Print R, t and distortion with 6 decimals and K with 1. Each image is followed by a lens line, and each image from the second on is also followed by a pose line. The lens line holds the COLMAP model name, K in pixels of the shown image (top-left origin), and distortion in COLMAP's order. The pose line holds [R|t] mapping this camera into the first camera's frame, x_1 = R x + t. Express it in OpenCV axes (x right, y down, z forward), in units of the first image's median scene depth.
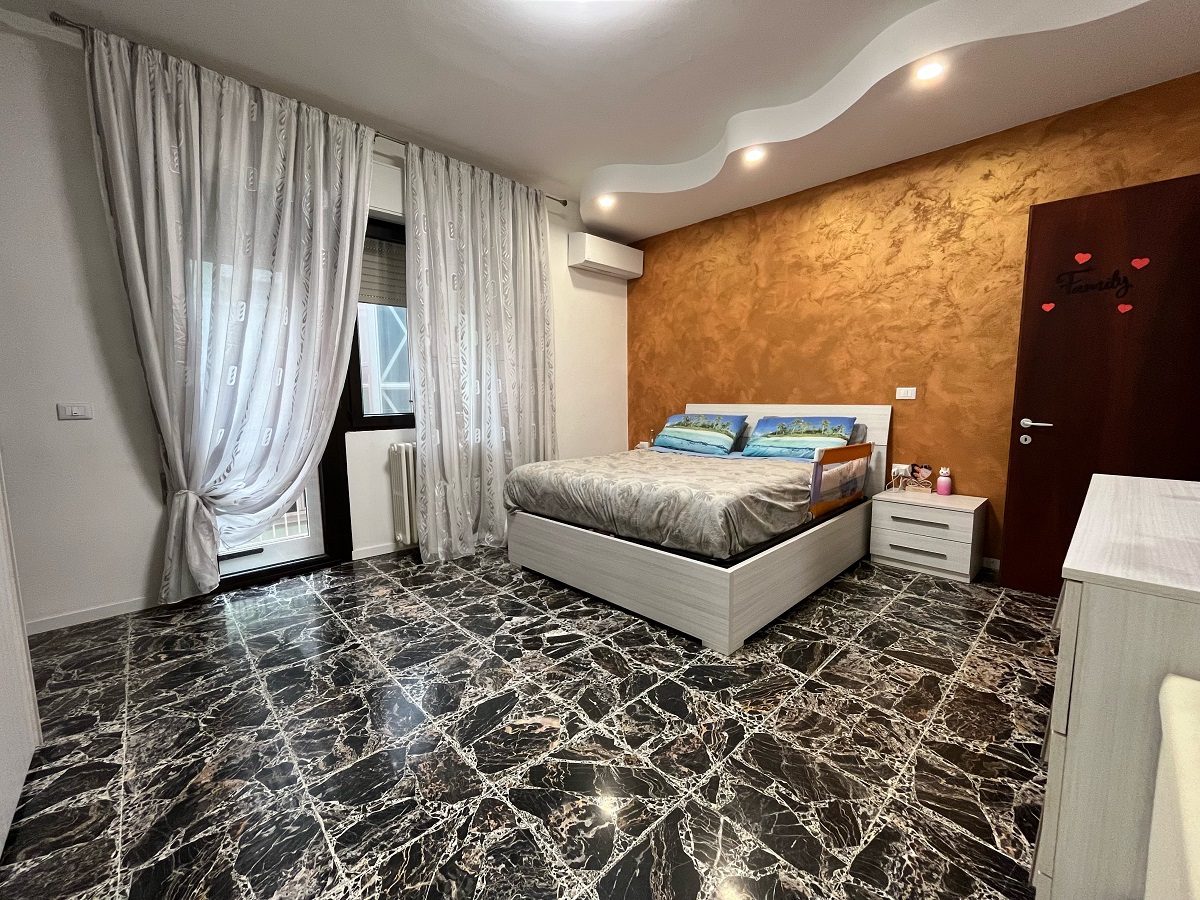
lens RADIAL K [[490.0, 0, 596.8], [0, 490.0, 452.2], [0, 0, 1]] dist [-0.003880, -0.000371]
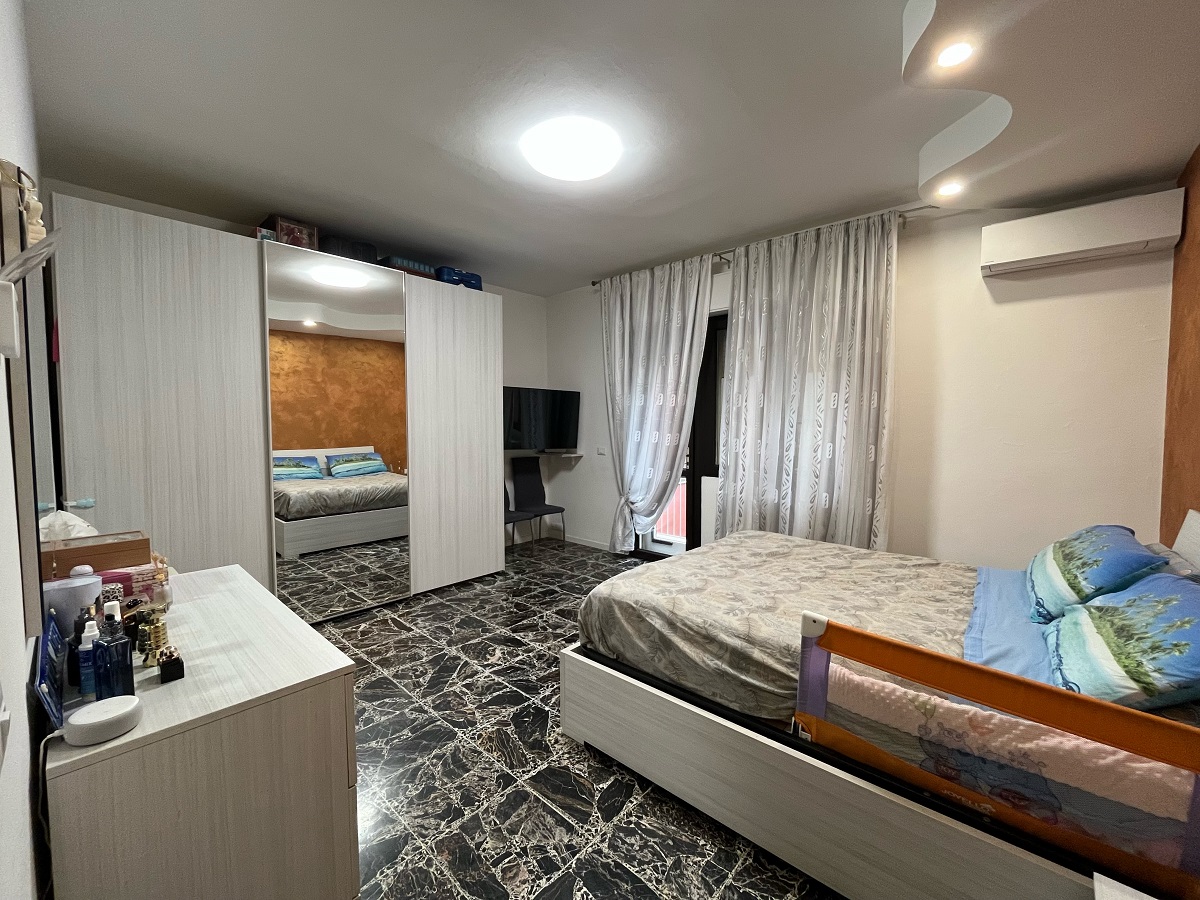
lens RADIAL K [[490.0, 0, 595.8], [0, 490.0, 452.9], [0, 0, 1]] dist [-0.003880, -0.000371]
pose [[0.063388, 0.076636, -0.995042, 1.538981], [-0.117106, 0.990730, 0.068844, -0.308955], [0.991094, 0.112162, 0.071775, 1.129869]]
